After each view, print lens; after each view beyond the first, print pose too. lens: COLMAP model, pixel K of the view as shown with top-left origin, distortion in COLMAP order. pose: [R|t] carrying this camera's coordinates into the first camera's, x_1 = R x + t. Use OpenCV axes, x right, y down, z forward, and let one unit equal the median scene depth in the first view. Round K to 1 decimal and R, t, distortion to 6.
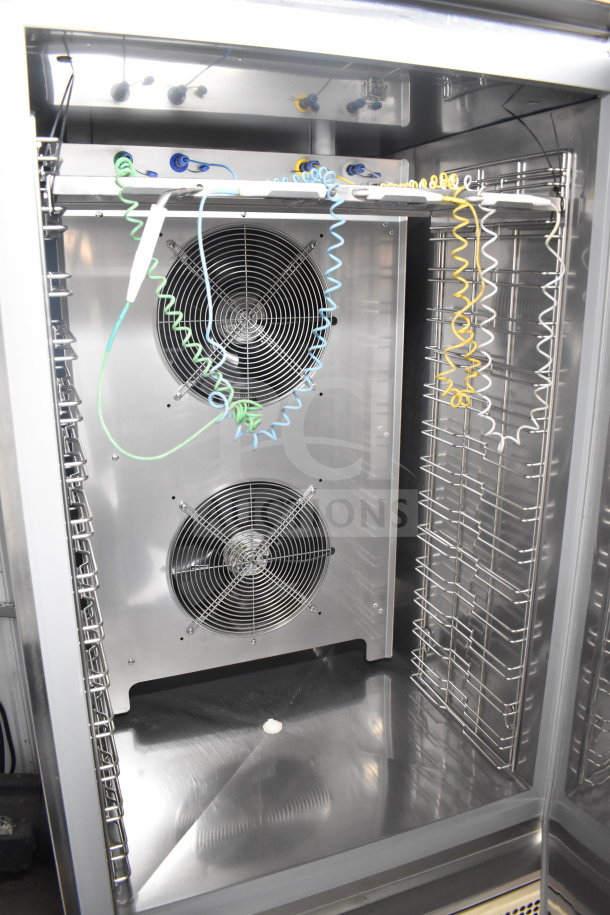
lens RADIAL K [[702.2, 0, 305.0], [0, 702.2, 457.5], [0, 0, 1]] dist [-0.107312, 0.016497]
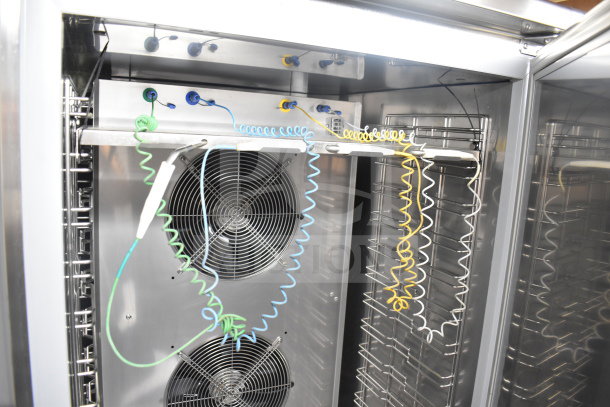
lens RADIAL K [[468.2, 0, 305.0], [0, 468.2, 203.5], [0, 0, 1]] dist [-0.107312, 0.016497]
pose [[0.996356, 0.052327, 0.067348, -0.018969], [-0.043657, 0.991280, -0.124332, -0.146020], [-0.073267, 0.120938, 0.989952, 0.140261]]
